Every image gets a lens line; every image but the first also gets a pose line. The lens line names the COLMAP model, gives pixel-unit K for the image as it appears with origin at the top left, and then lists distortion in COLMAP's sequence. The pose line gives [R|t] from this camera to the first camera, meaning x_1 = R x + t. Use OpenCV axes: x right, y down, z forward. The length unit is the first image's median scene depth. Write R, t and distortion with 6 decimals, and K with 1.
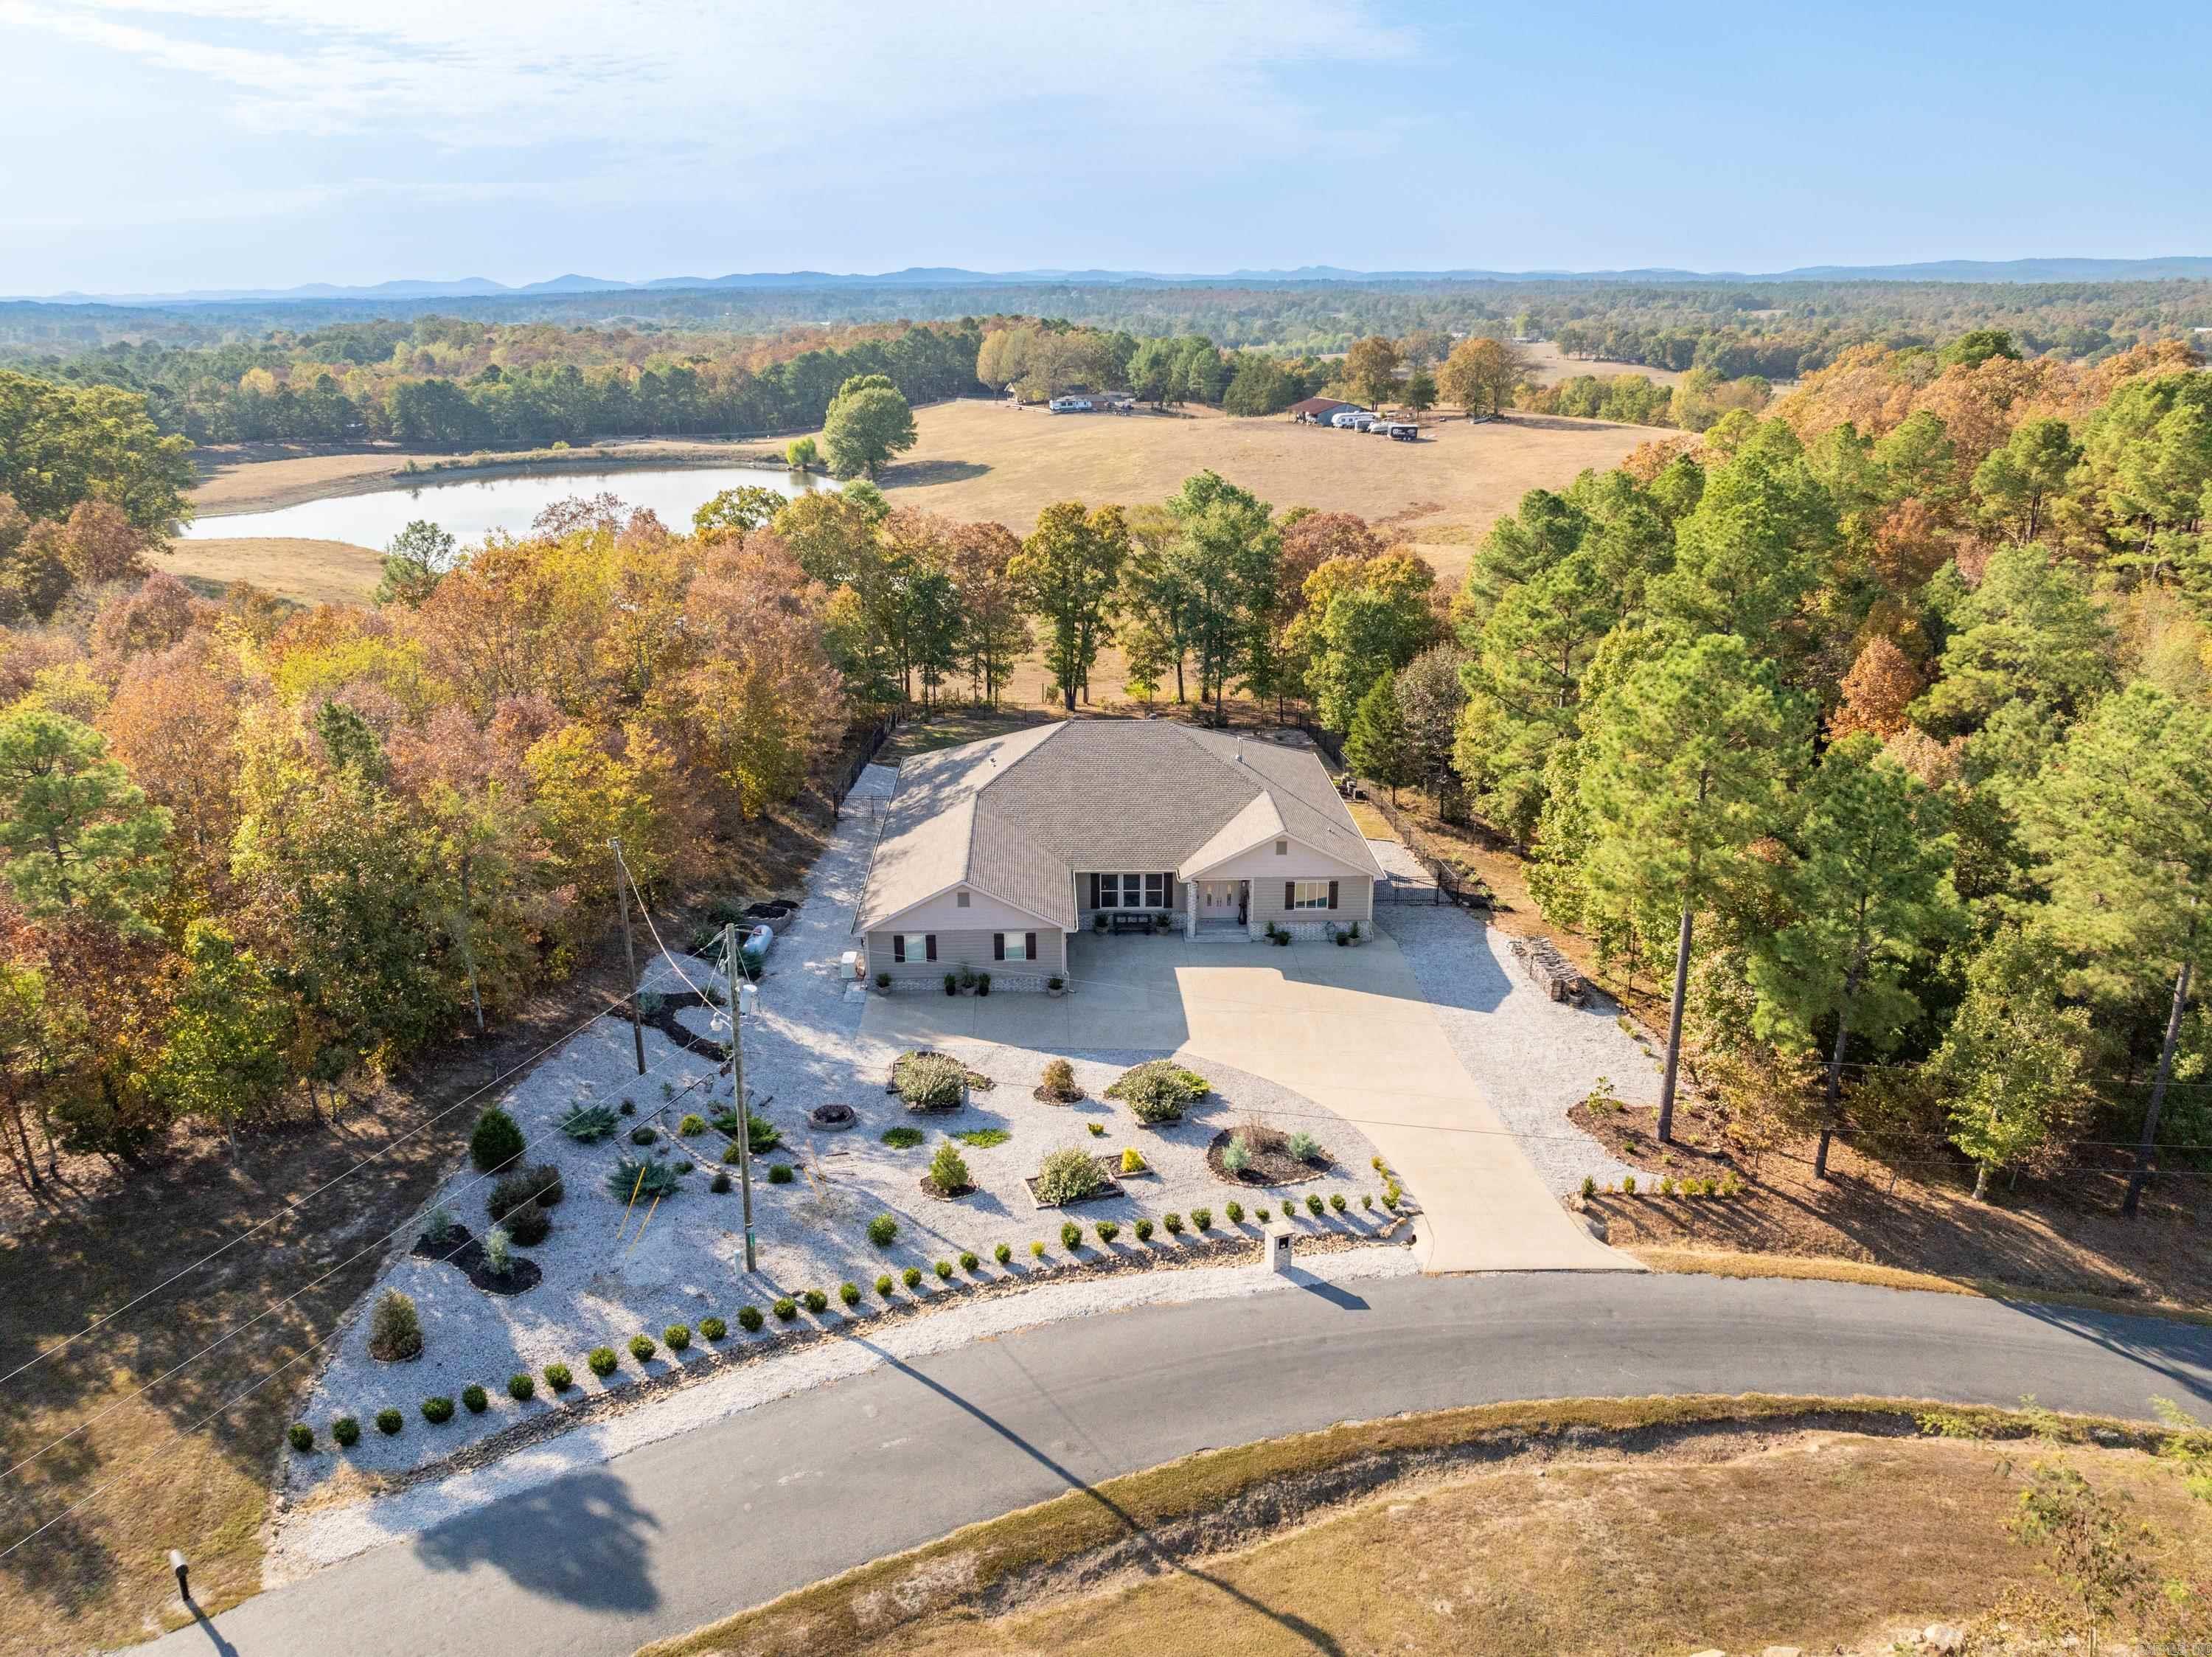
lens RADIAL K [[1559.0, 0, 1104.0], [0, 1559.0, 823.0], [0, 0, 1]] dist [-0.038037, -0.000076]
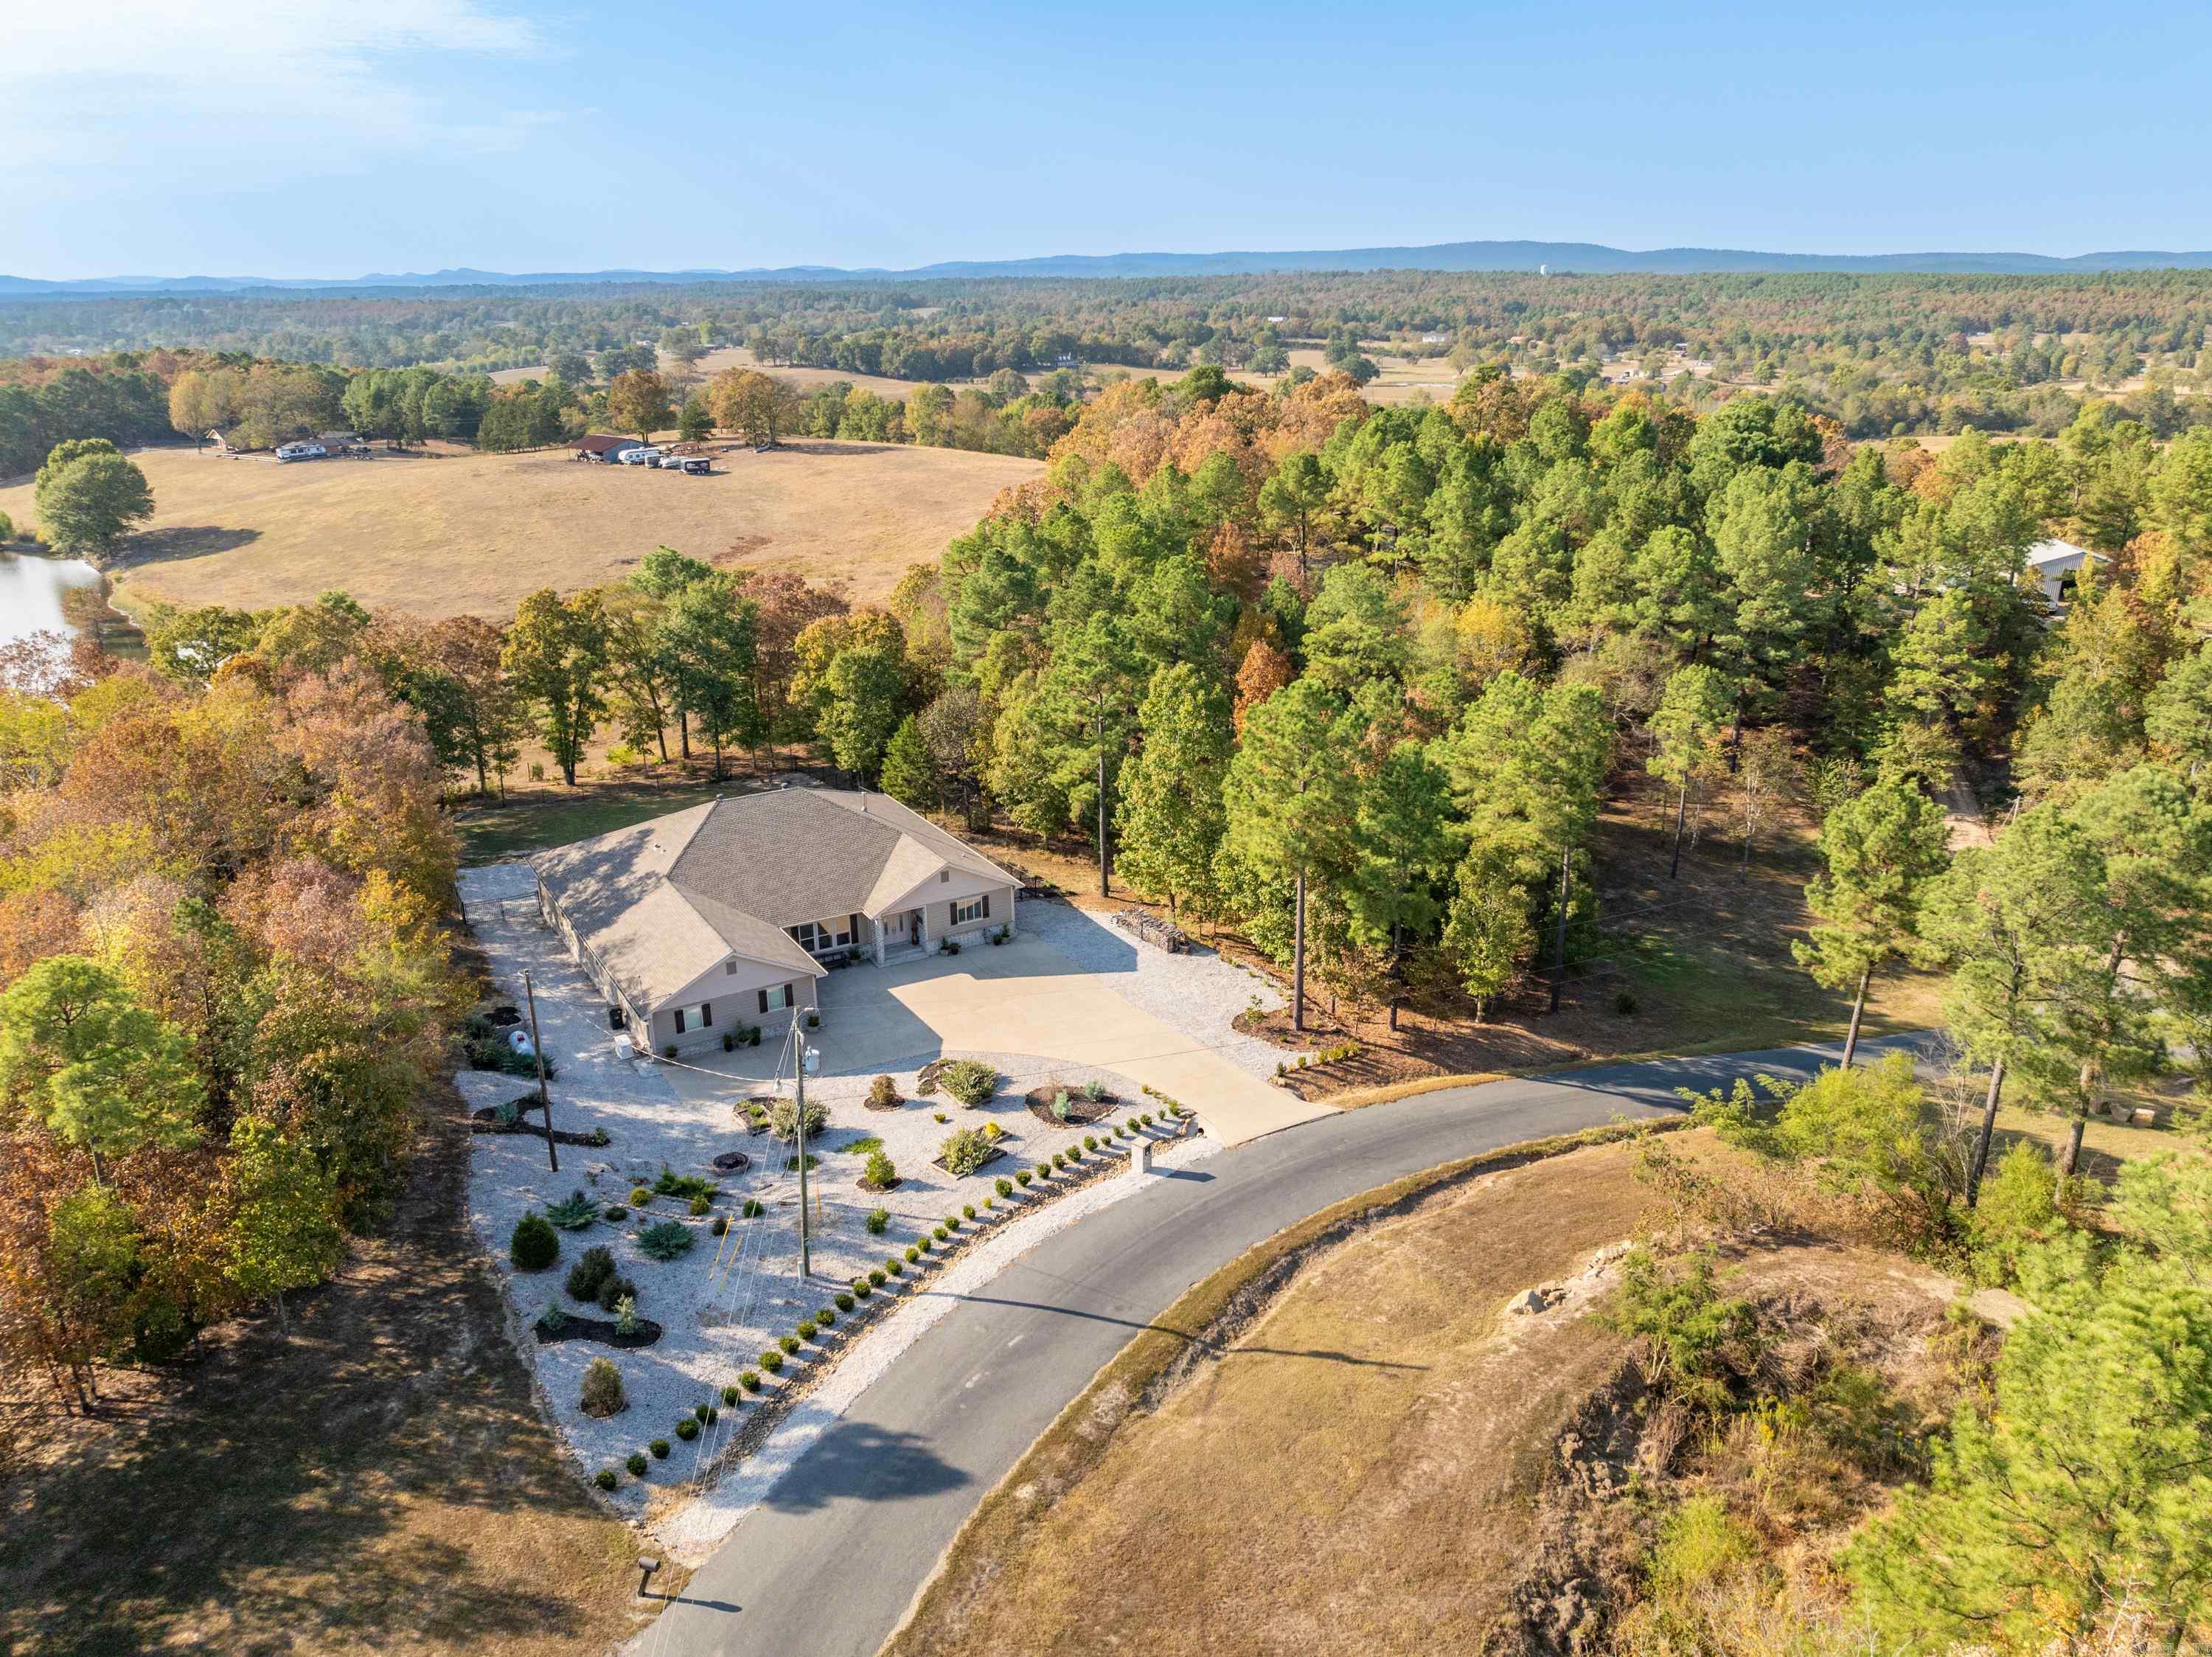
lens RADIAL K [[1559.0, 0, 1104.0], [0, 1559.0, 823.0], [0, 0, 1]] dist [-0.038037, -0.000076]
pose [[0.874717, -0.162100, 0.456721, -0.357107], [0.161671, 0.986020, 0.040324, -0.059594], [-0.456873, 0.038567, 0.888696, -0.170871]]
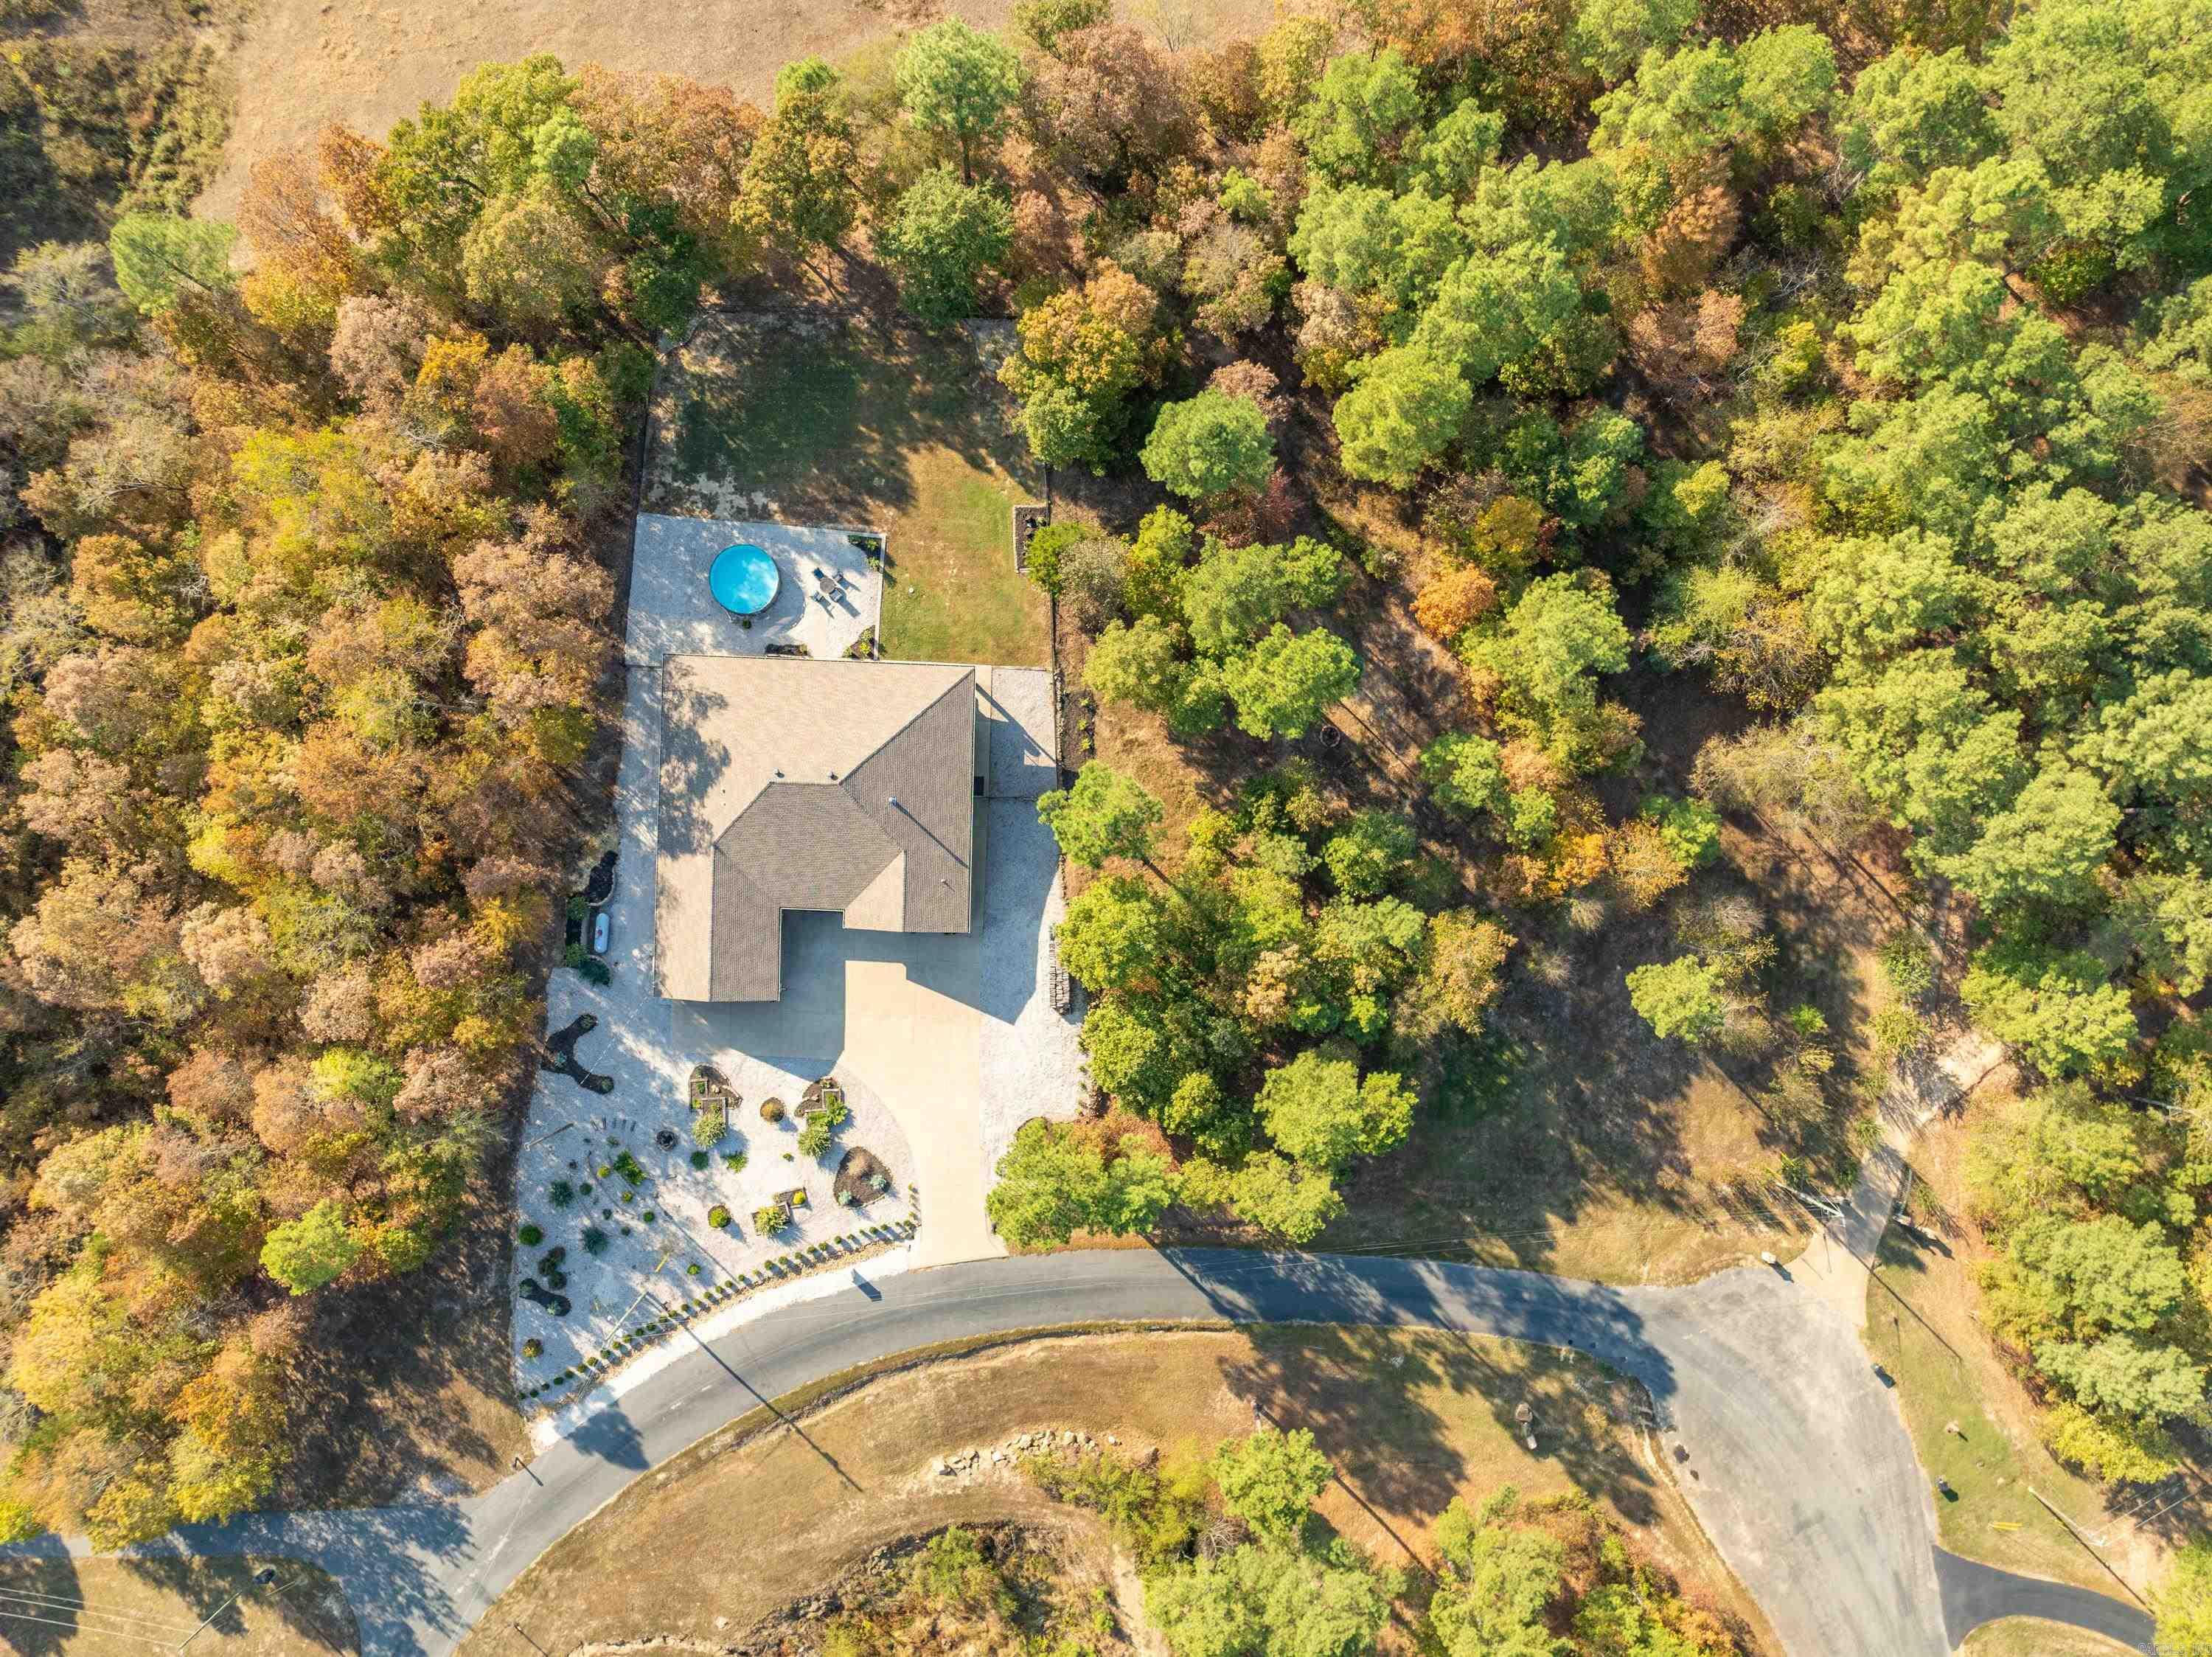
lens RADIAL K [[1559.0, 0, 1104.0], [0, 1559.0, 823.0], [0, 0, 1]] dist [-0.038037, -0.000076]
pose [[0.998240, 0.059282, 0.001527, 0.339050], [-0.021729, 0.341692, 0.939561, -1.680132], [0.055177, -0.937941, 0.342379, 0.592868]]
